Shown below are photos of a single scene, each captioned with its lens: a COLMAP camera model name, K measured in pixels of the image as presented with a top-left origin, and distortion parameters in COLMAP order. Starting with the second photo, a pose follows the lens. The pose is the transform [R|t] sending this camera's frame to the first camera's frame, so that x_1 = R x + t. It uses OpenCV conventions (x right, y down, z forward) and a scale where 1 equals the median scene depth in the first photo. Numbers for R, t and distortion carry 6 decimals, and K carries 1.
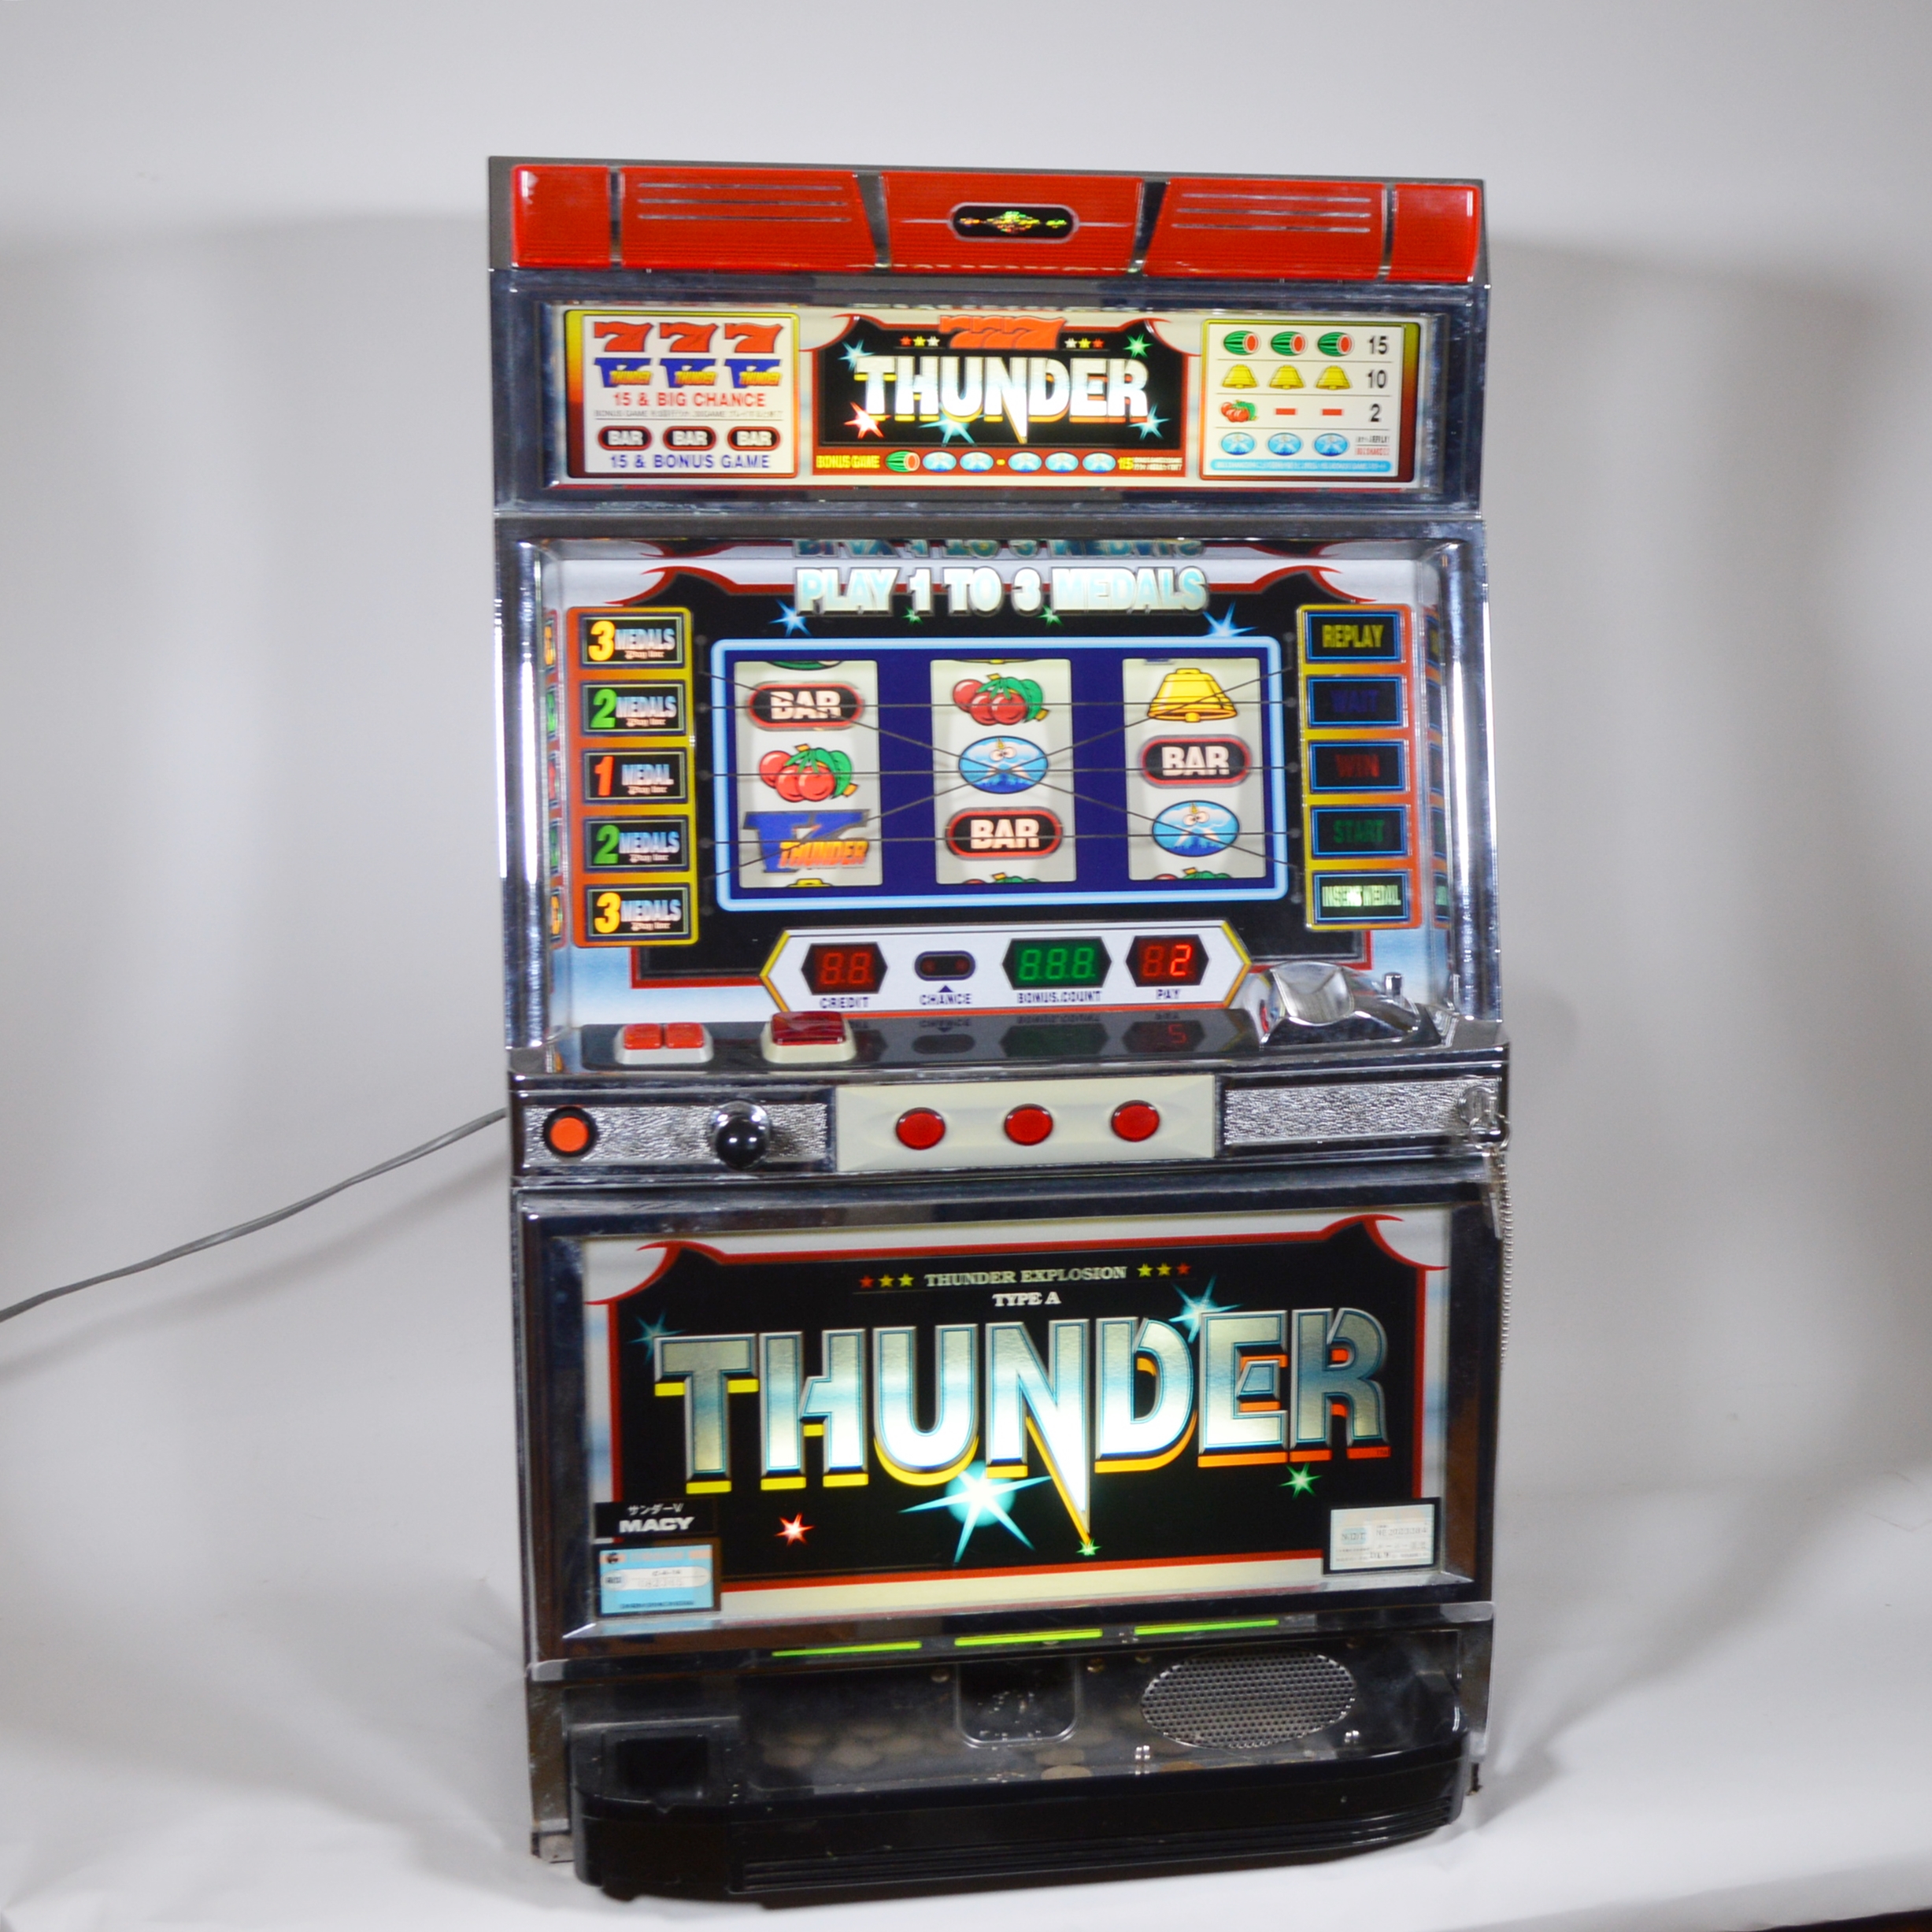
lens RADIAL K [[3491.8, 0, 1341.7], [0, 3491.8, 846.5], [0, 0, 1]] dist [-0.032503, -0.147768]
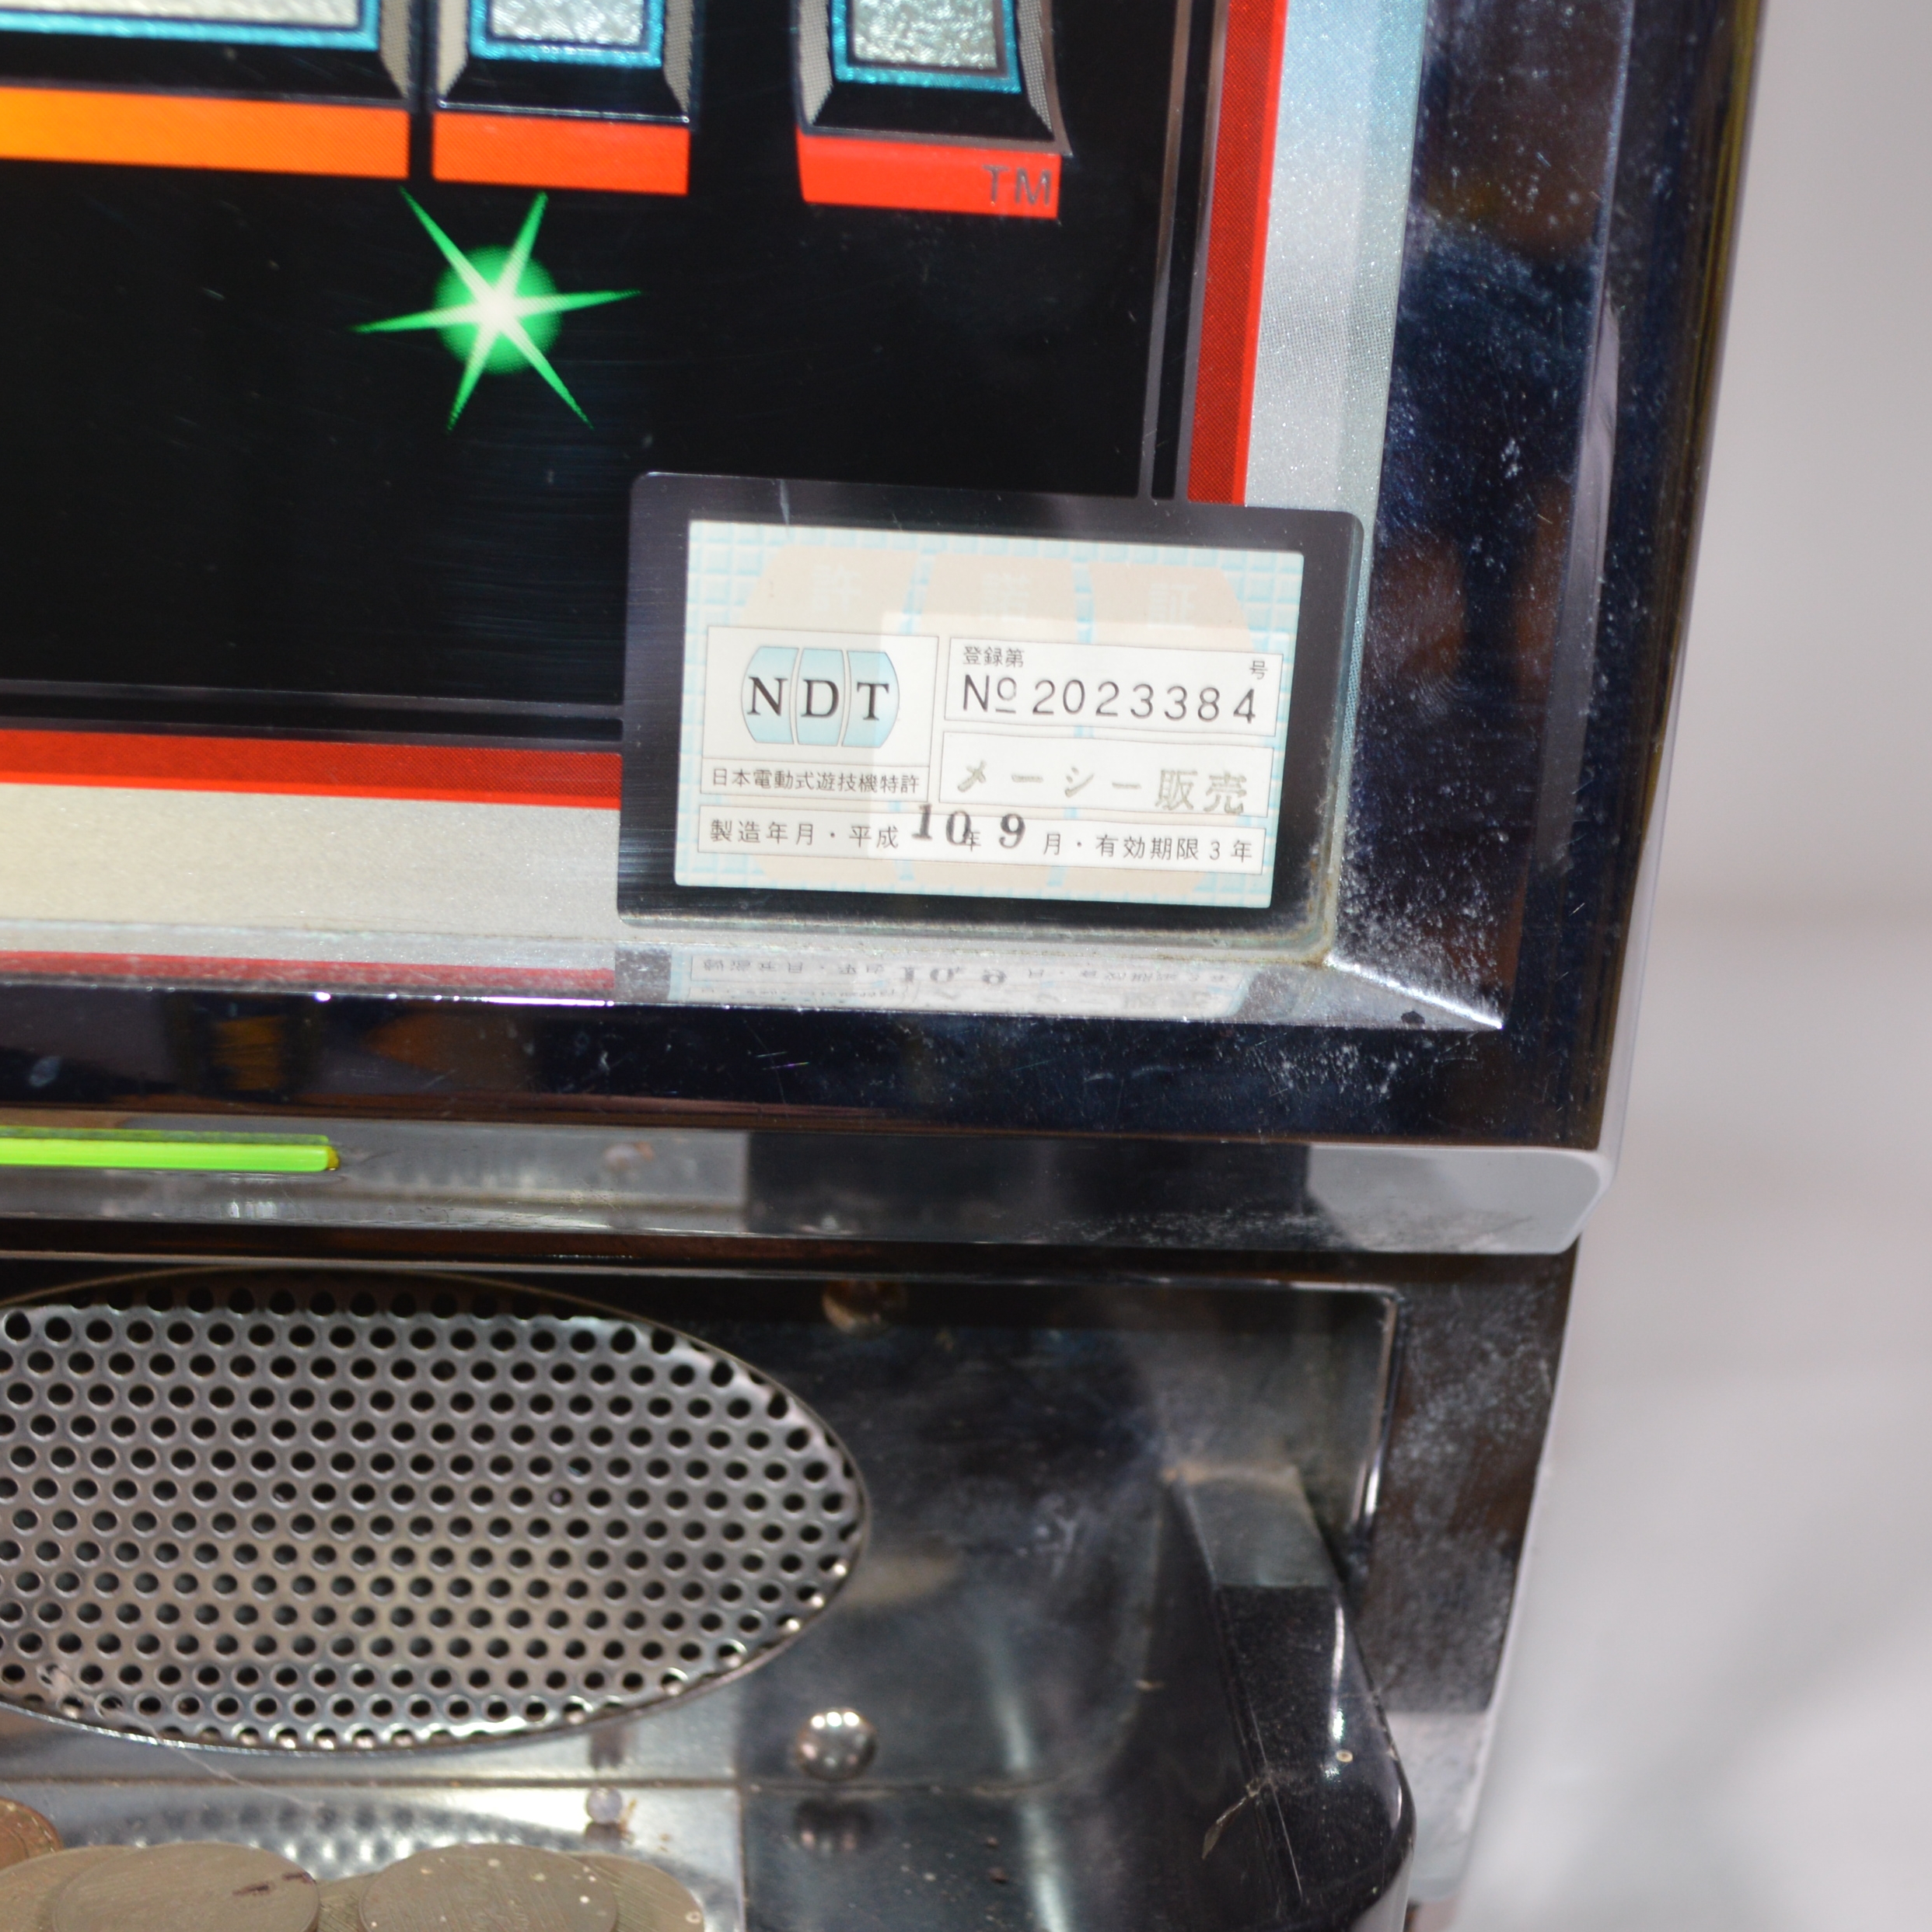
lens RADIAL K [[2783.0, 0, 966.1], [0, 2783.0, 1015.5], [0, 0, 1]] dist [-0.020646, -0.001529]
pose [[0.991247, 0.080383, -0.104732, 0.026488], [-0.064227, 0.986686, 0.149415, 0.196971], [0.115348, -0.141380, 0.983212, 0.886366]]
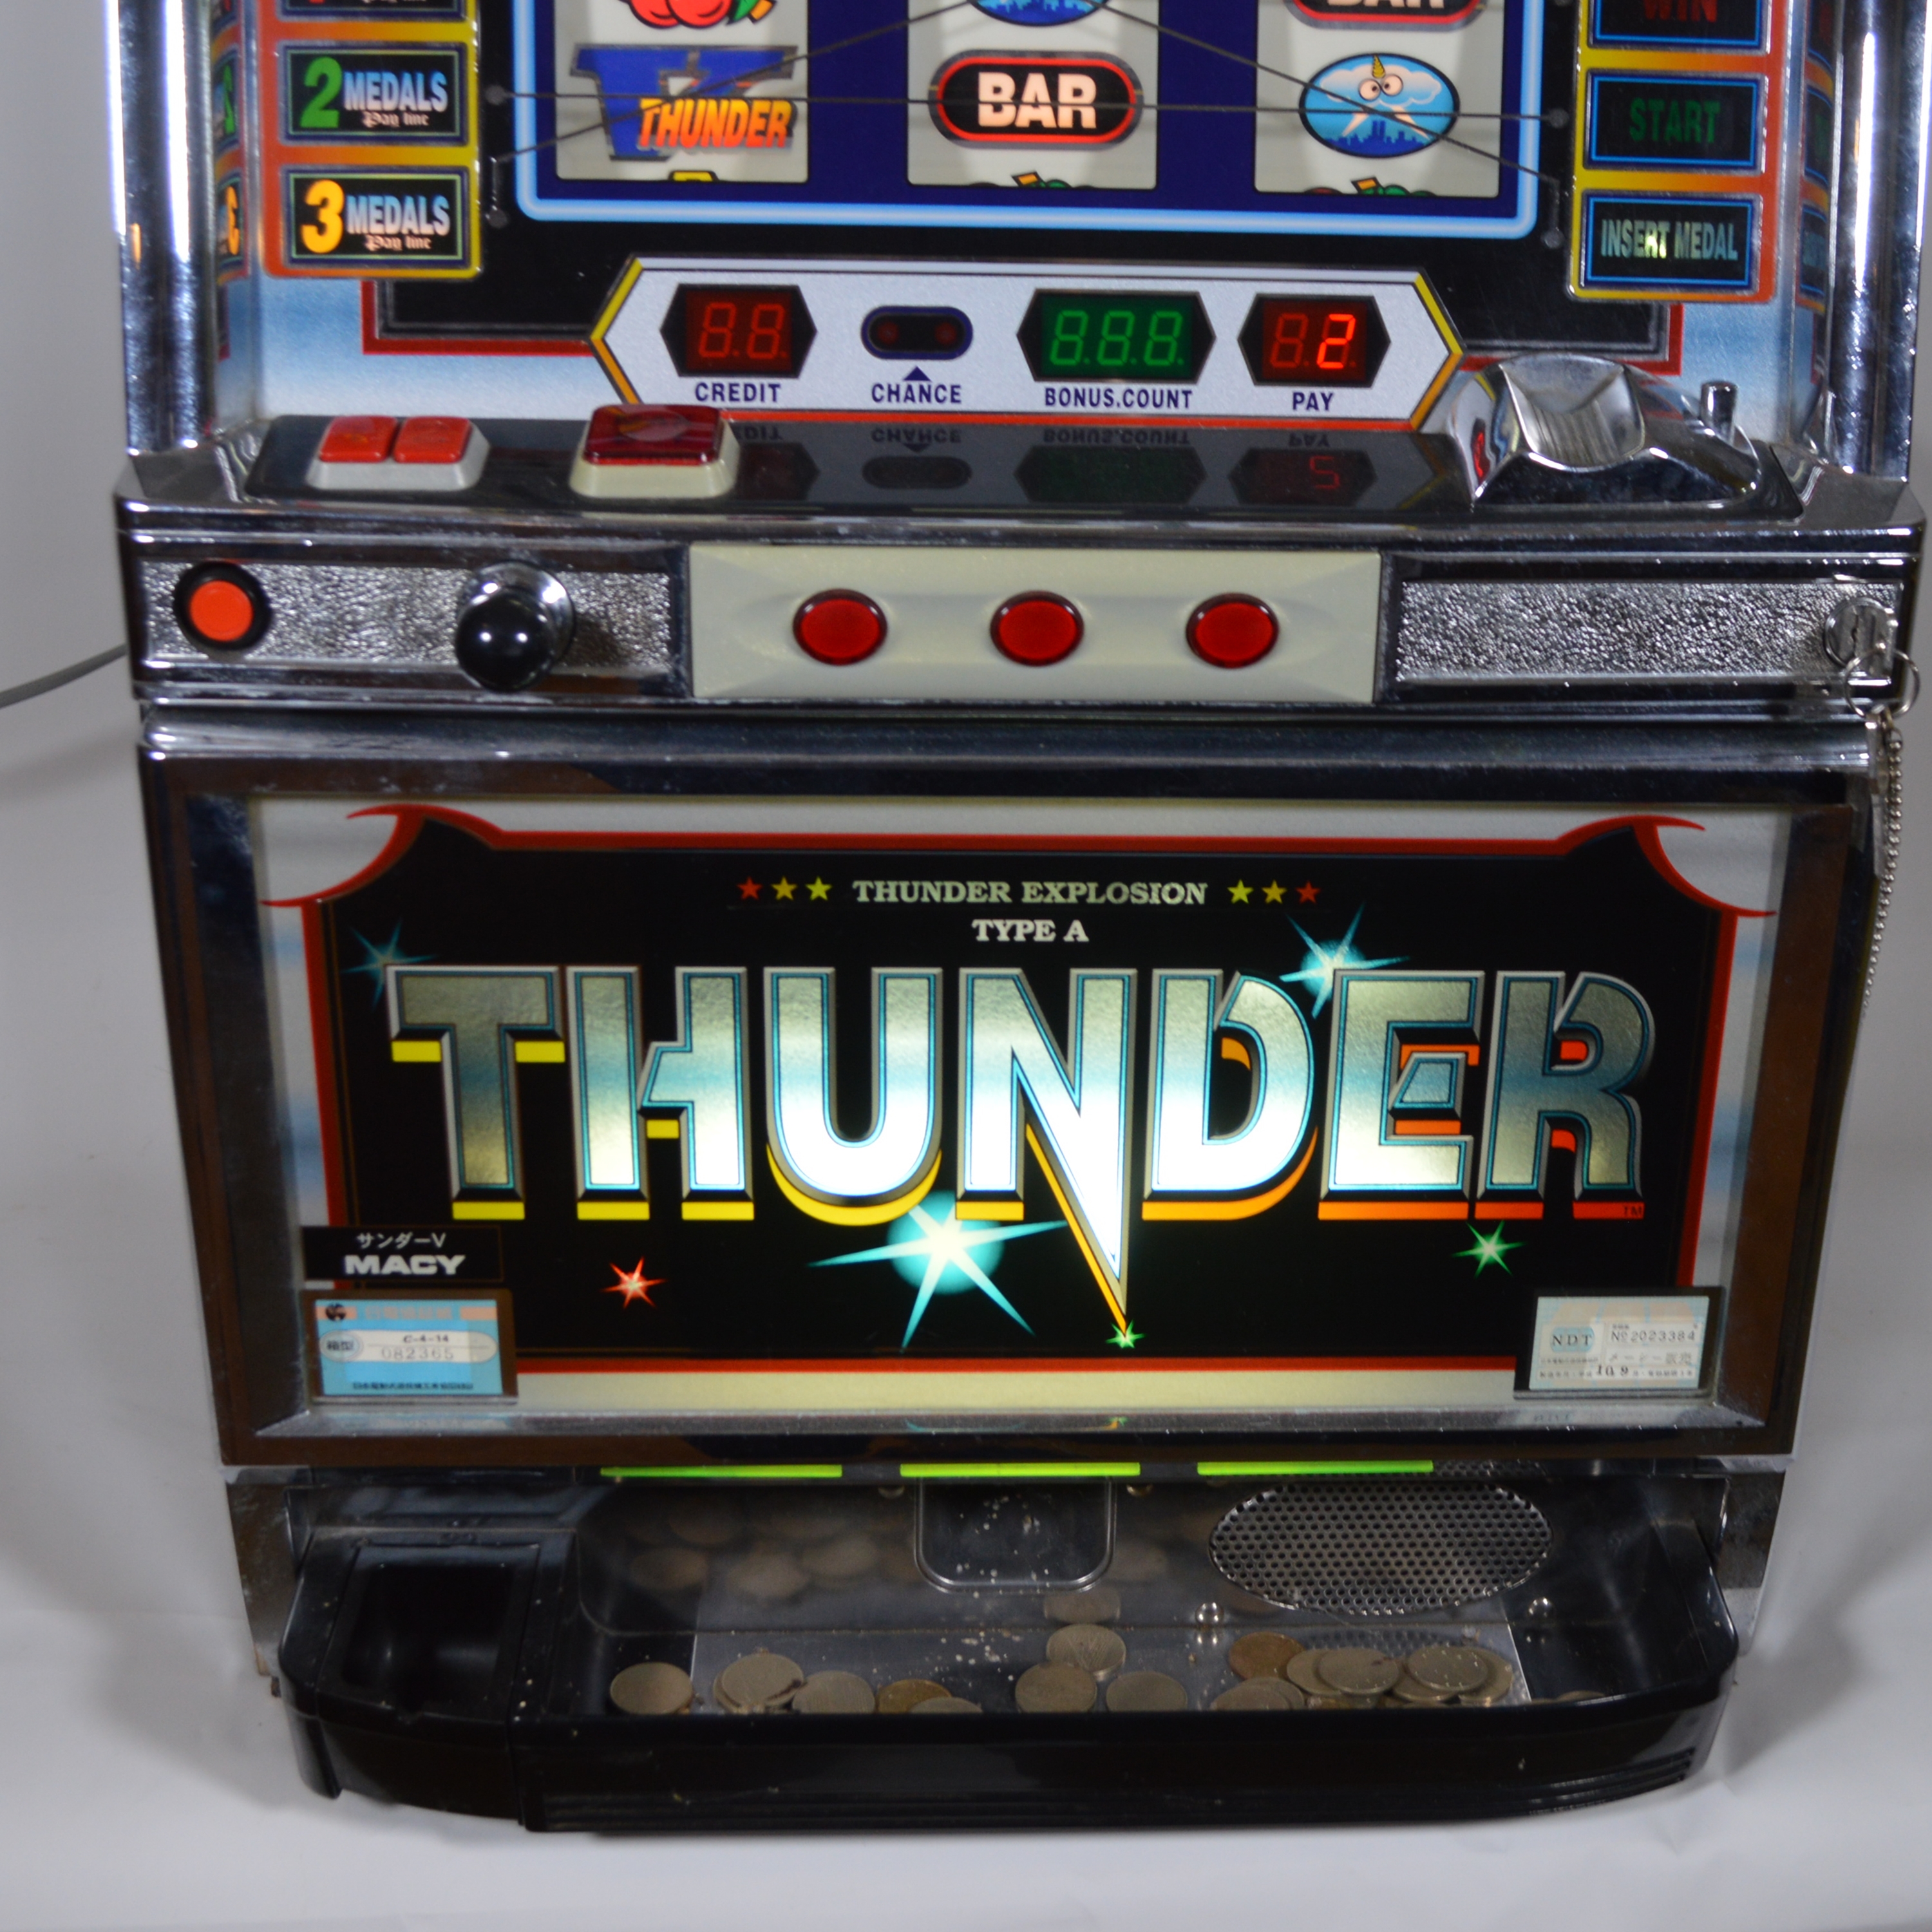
lens RADIAL K [[2731.0, 0, 1102.5], [0, 2731.0, 970.2], [0, 0, 1]] dist [-0.086638, 0.033770]
pose [[0.986683, 0.072609, -0.145550, -0.012913], [-0.035766, 0.969785, 0.241326, 0.027360], [0.158675, -0.232906, 0.959467, 0.567294]]
